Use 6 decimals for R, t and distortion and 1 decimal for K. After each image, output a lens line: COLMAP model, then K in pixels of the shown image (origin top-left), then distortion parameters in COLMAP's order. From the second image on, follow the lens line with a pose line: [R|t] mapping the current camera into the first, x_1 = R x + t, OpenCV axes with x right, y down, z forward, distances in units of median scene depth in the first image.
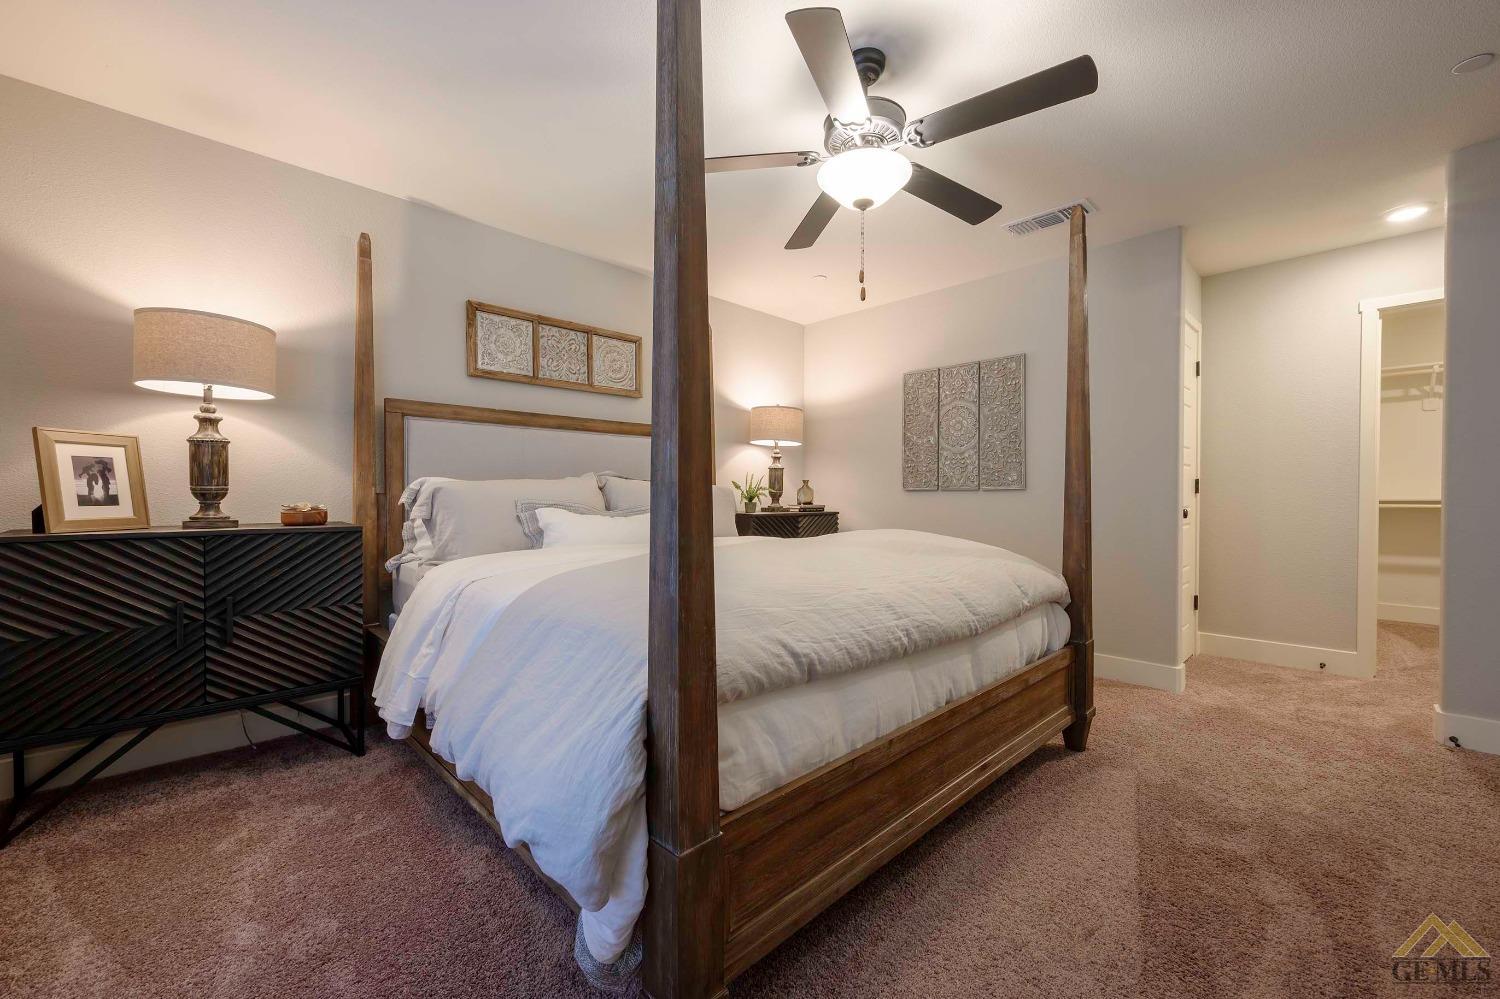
lens RADIAL K [[585.5, 0, 759.9], [0, 585.5, 502.5], [0, 0, 1]] dist [-0.000458, -0.000142]
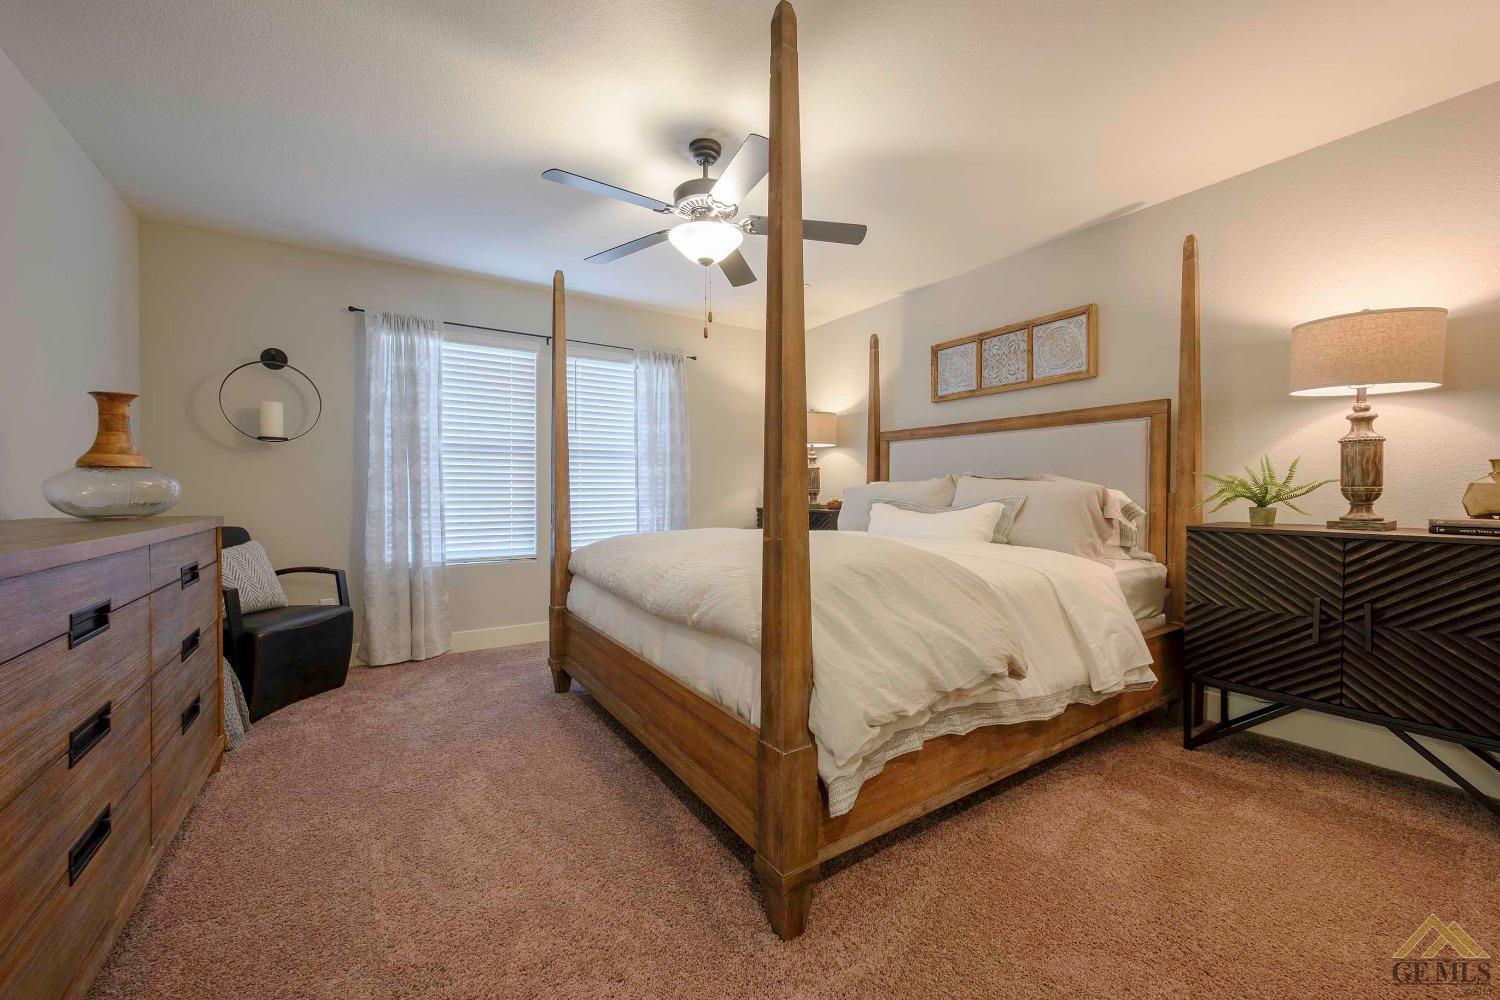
lens RADIAL K [[585.5, 0, 759.9], [0, 585.5, 503.0], [0, 0, 1]] dist [-0.000458, -0.000142]
pose [[-0.182918, 0.015313, -0.983009, 0.214315], [-0.016747, 0.999685, 0.018689, -0.002396], [0.982986, 0.019881, -0.182604, 0.212266]]
